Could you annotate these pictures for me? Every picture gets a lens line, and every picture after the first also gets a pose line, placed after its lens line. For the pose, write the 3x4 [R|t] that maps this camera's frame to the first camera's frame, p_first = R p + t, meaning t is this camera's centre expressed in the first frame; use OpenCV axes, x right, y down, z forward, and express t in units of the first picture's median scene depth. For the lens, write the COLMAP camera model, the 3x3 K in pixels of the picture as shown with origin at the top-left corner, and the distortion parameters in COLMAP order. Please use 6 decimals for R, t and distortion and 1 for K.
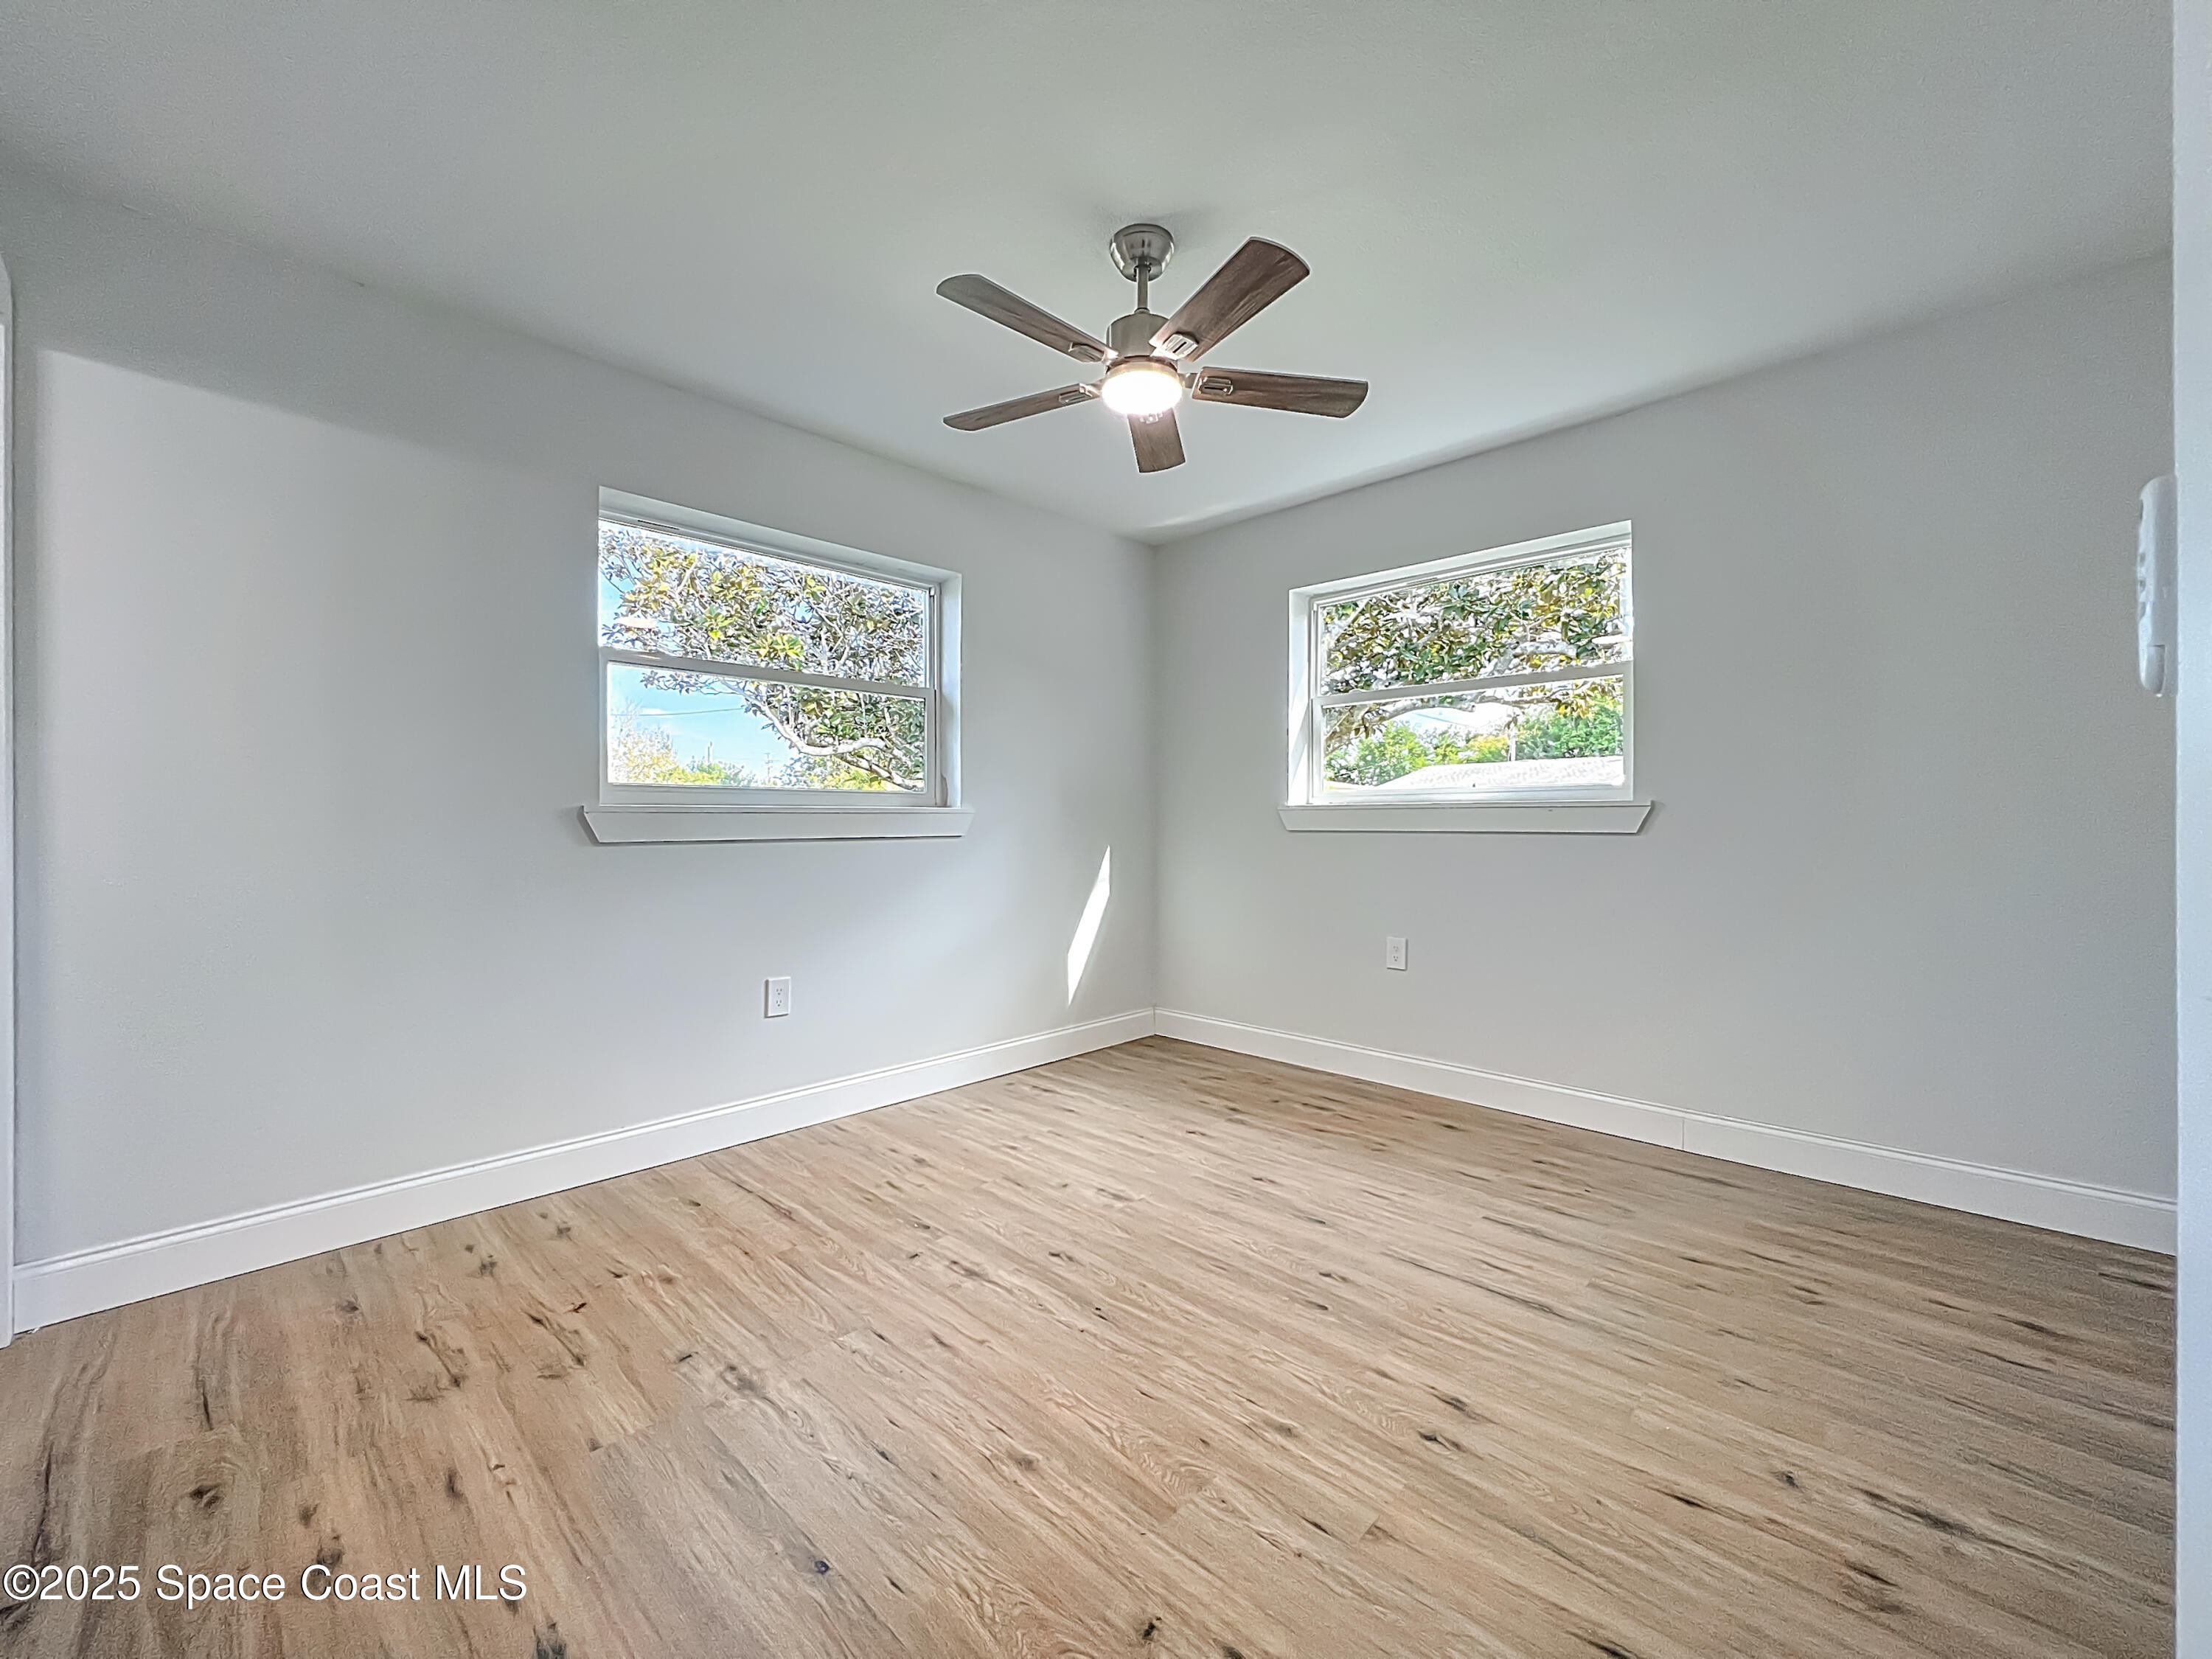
lens RADIAL K [[865.6, 0, 1097.2], [0, 865.6, 820.8], [0, 0, 1]] dist [0.000071, 0.000091]
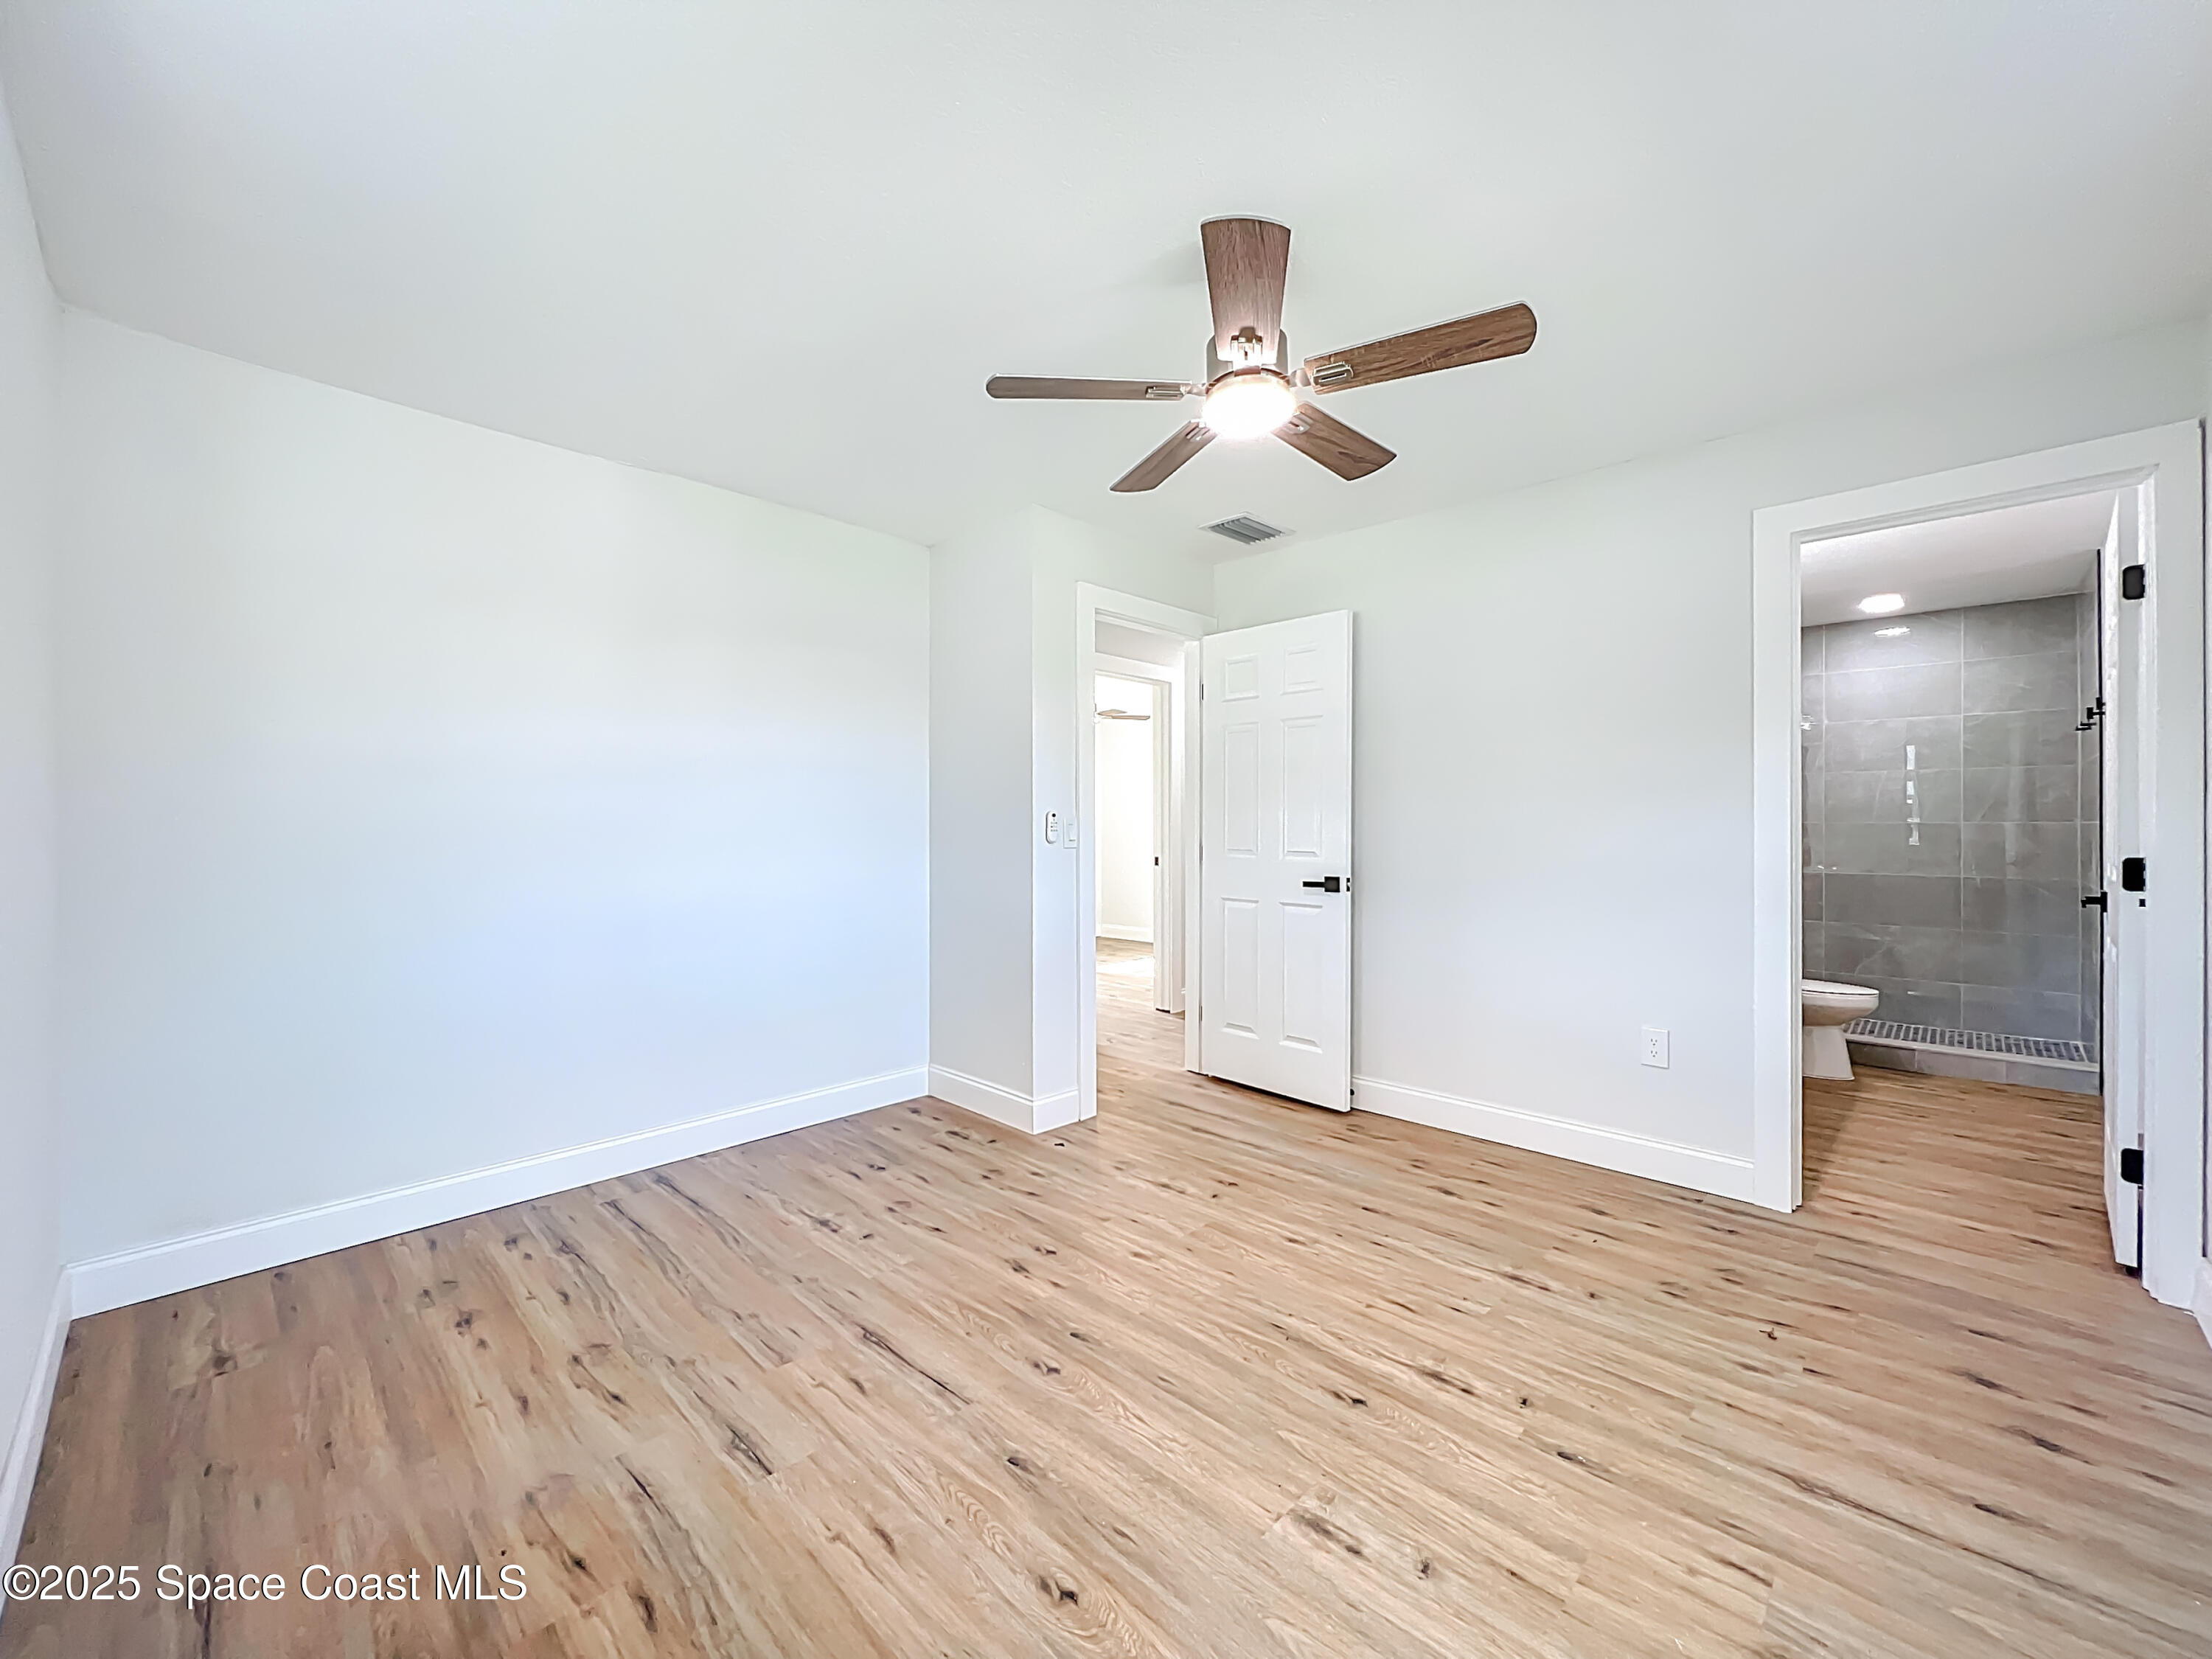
lens RADIAL K [[886.0, 0, 1101.3], [0, 886.0, 826.6], [0, 0, 1]] dist [-0.001716, -0.000174]
pose [[-0.999995, 0.002914, 0.000986, 0.217298], [0.002909, 0.999984, -0.004933, -0.060439], [-0.001000, -0.004930, -0.999987, 2.029833]]
